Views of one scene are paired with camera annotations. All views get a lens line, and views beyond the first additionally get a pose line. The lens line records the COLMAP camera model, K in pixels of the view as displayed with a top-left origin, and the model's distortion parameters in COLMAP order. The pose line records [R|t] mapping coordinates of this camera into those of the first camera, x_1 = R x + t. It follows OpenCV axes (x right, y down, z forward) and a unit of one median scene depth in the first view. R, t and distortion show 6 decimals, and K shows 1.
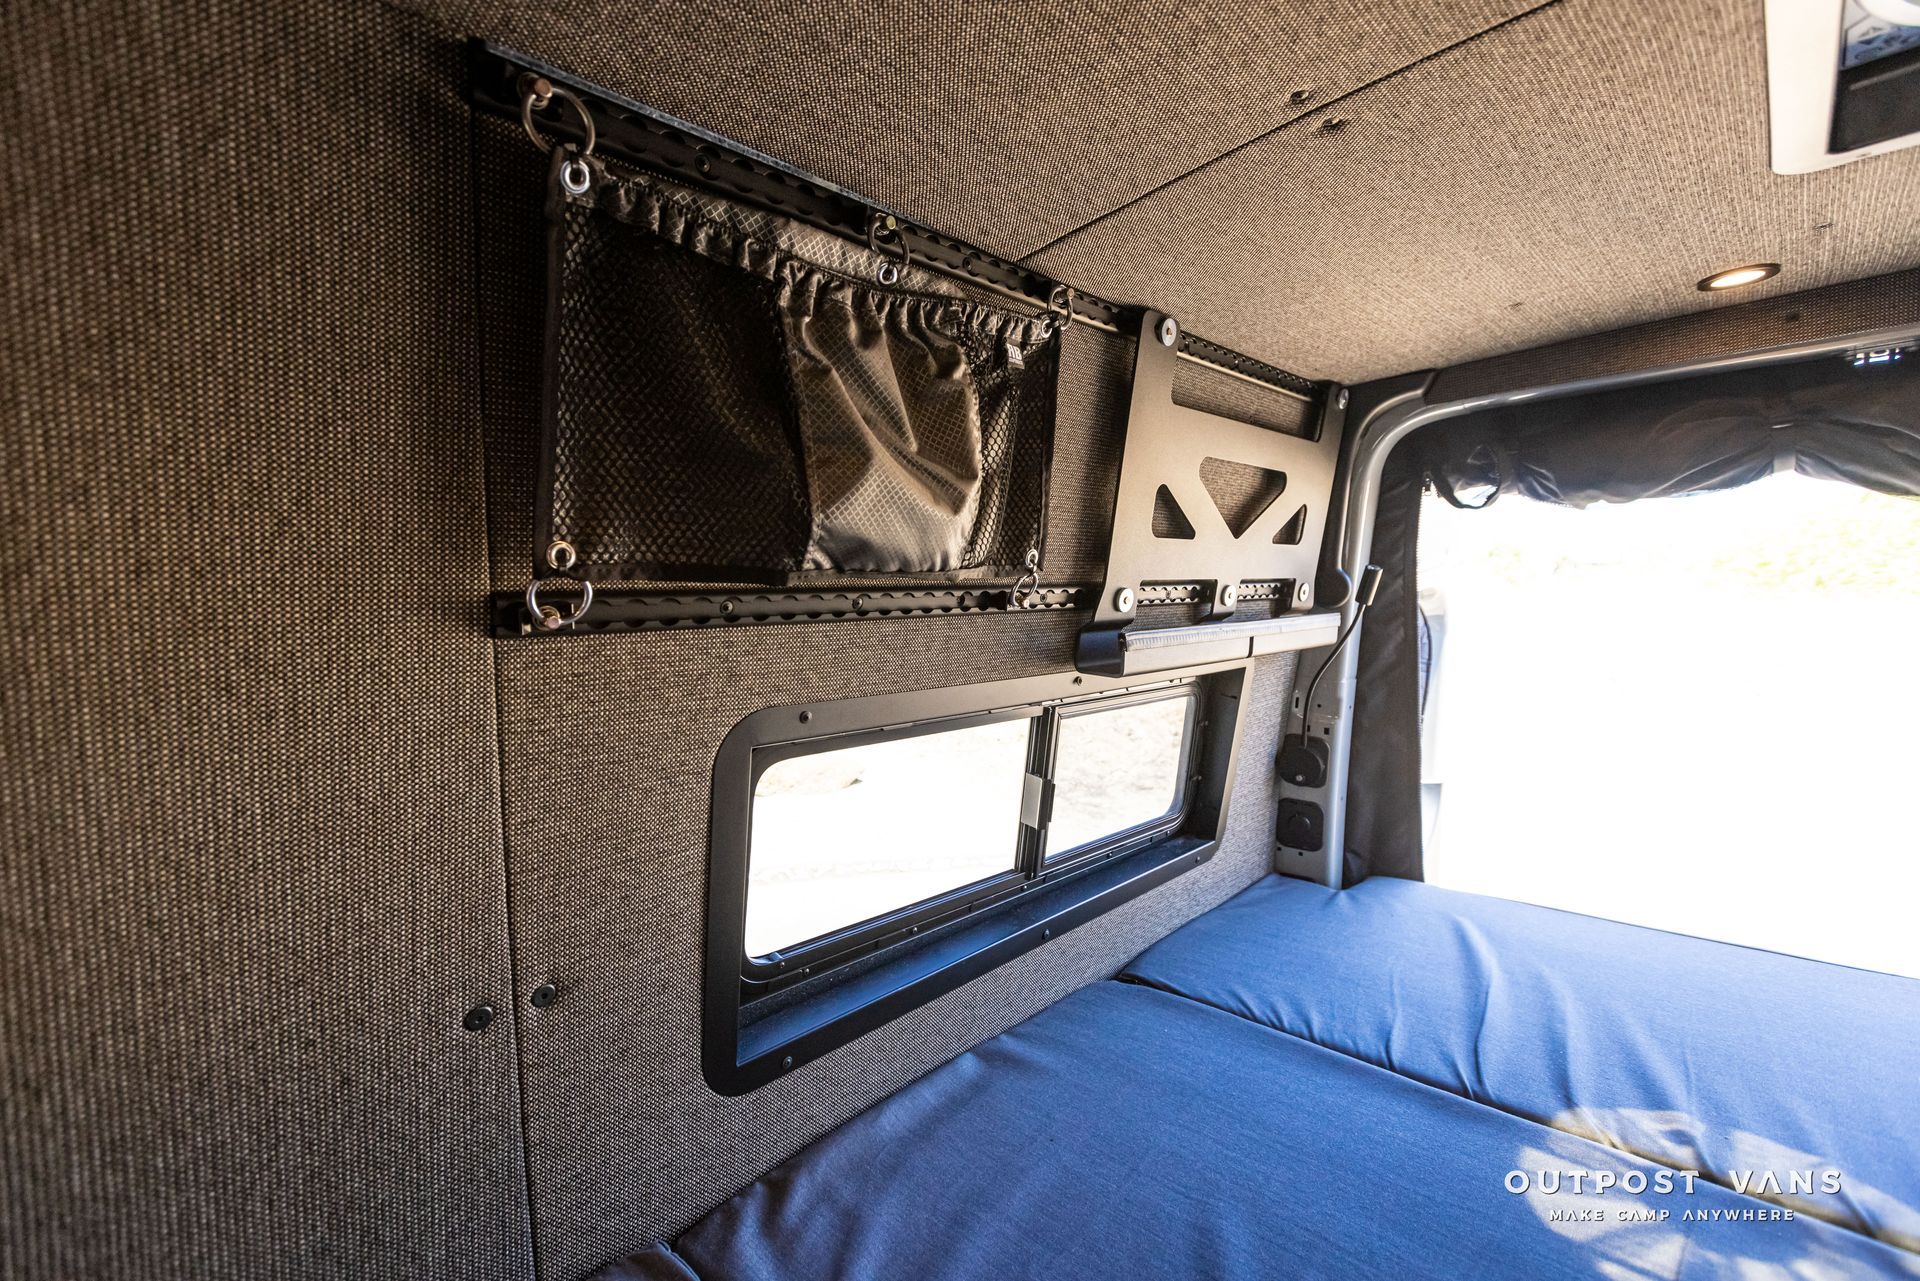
lens RADIAL K [[833.5, 0, 959.2], [0, 833.5, 621.3], [0, 0, 1]] dist [0.003309, -0.000003]
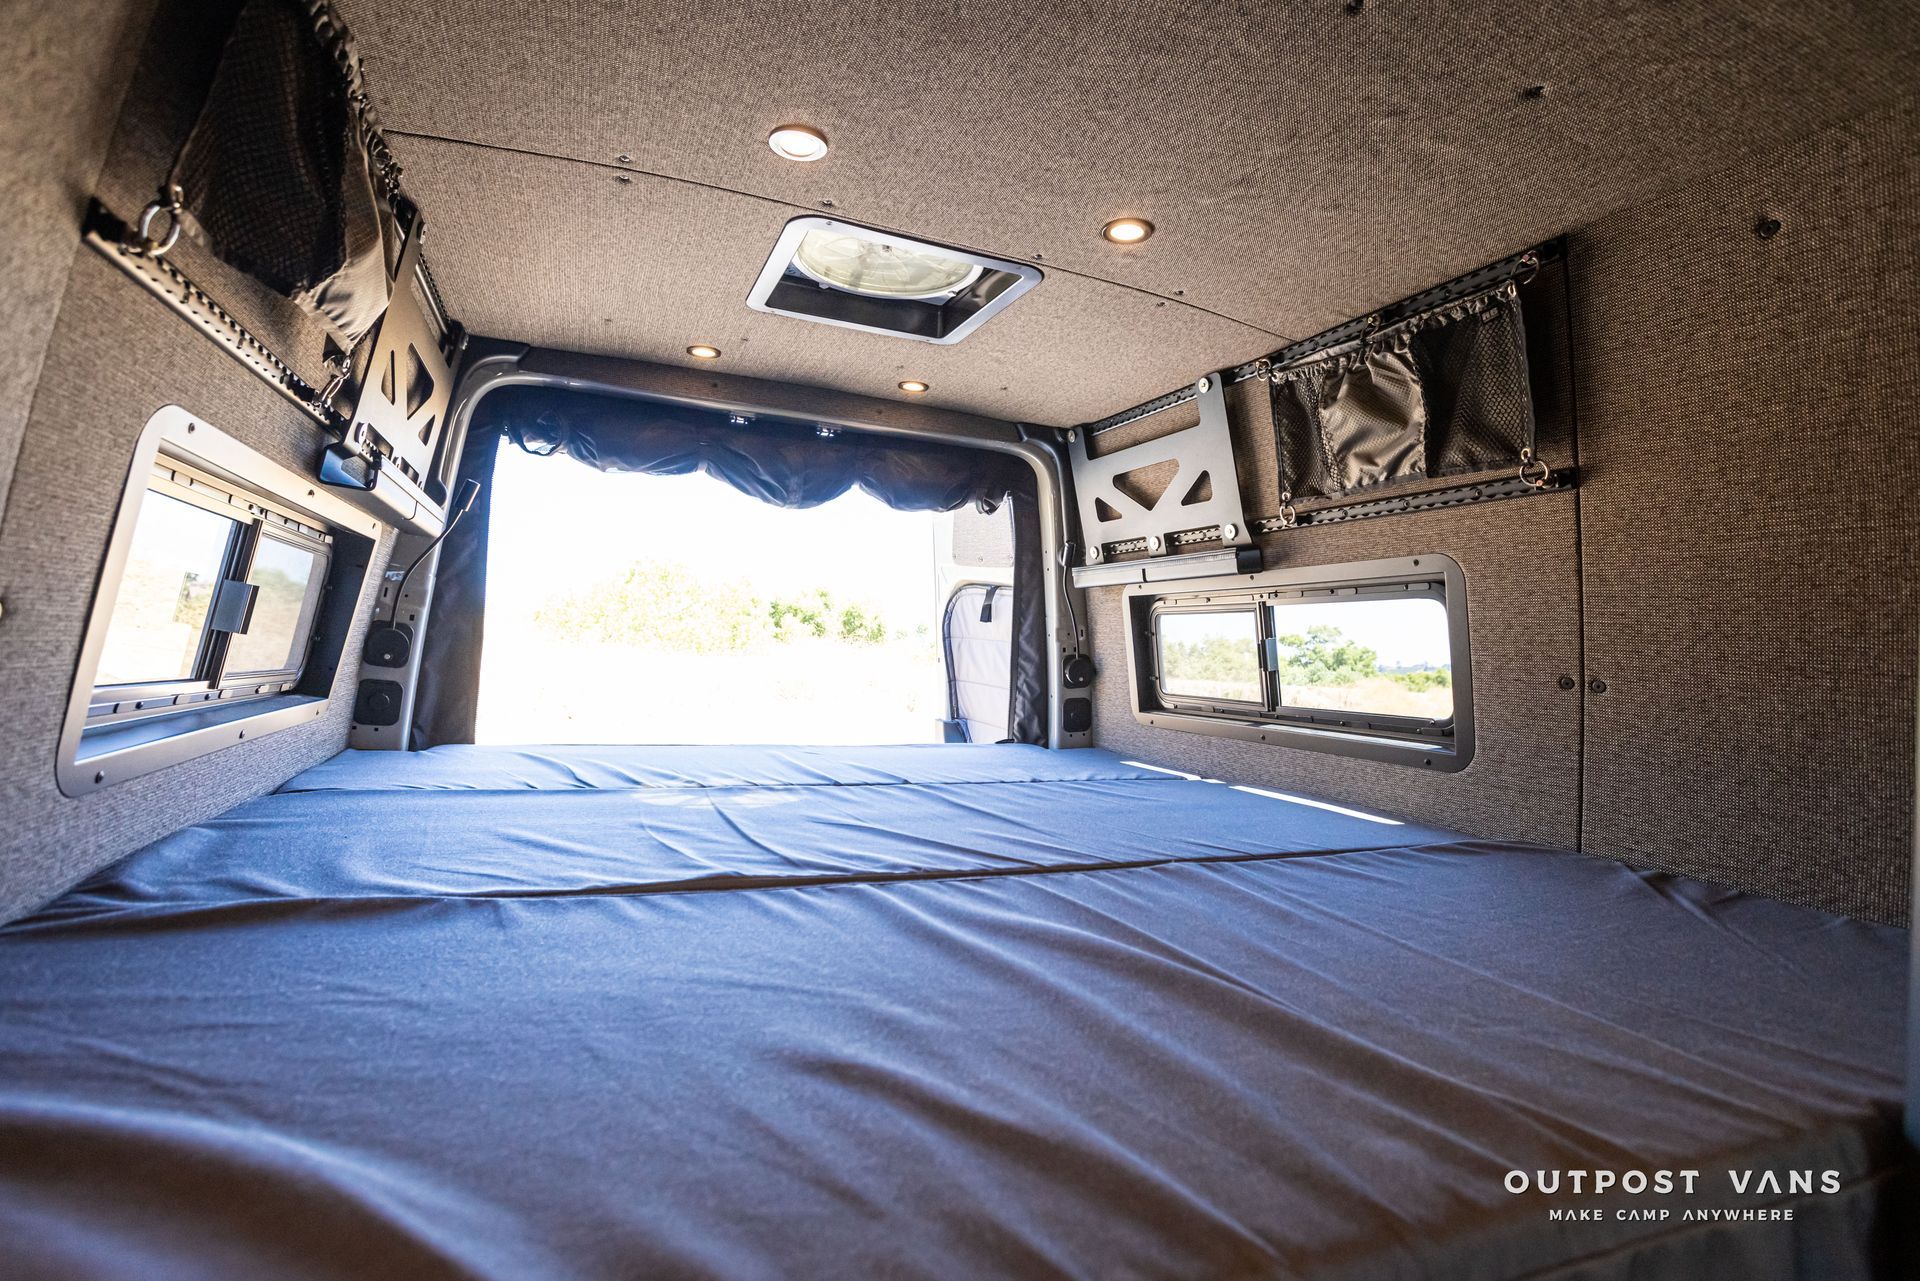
lens RADIAL K [[853.2, 0, 953.7], [0, 853.2, 643.7], [0, 0, 1]] dist [0.003772, -0.000253]
pose [[0.370850, 0.046118, 0.927547, -0.423486], [-0.027084, 0.998878, -0.038836, 0.209539], [-0.928298, -0.010719, 0.371683, -0.170808]]
